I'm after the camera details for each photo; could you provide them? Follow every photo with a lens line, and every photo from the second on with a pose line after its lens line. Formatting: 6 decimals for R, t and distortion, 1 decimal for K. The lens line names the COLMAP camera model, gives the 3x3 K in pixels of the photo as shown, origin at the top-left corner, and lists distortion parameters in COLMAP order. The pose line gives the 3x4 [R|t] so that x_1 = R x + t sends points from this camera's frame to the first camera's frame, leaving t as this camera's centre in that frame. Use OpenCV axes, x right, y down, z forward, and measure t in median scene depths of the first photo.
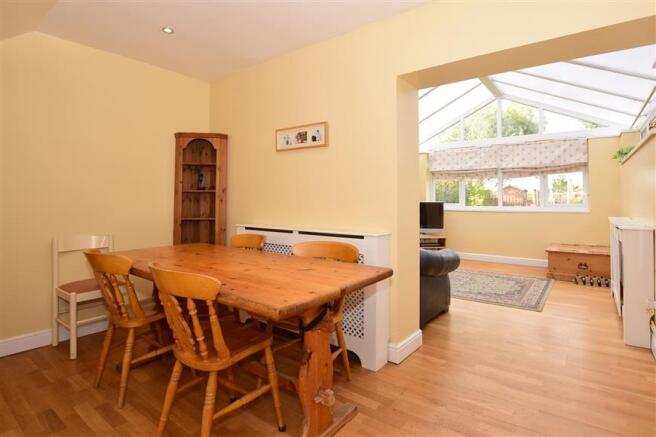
lens RADIAL K [[350.2, 0, 329.5], [0, 350.2, 203.9], [0, 0, 1]] dist [-0.001462, -0.000431]
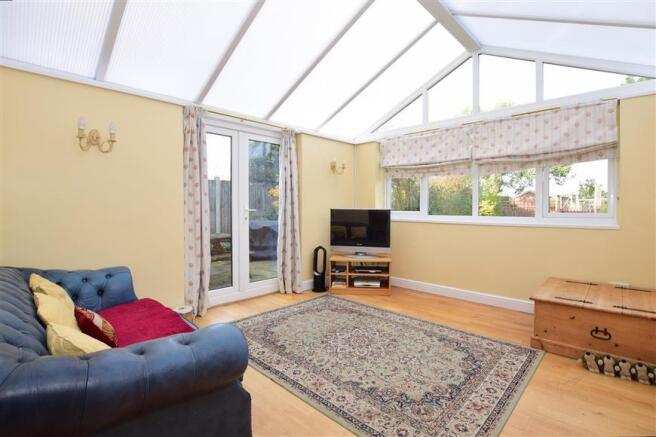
lens RADIAL K [[310.5, 0, 328.0], [0, 310.5, 218.5], [0, 0, 1]] dist [-0.015768, 0.000443]
pose [[0.991711, 0.006790, -0.128310, 0.300763], [-0.003337, 0.999627, 0.027105, -0.003412], [0.128446, -0.026452, 0.991364, 0.397124]]
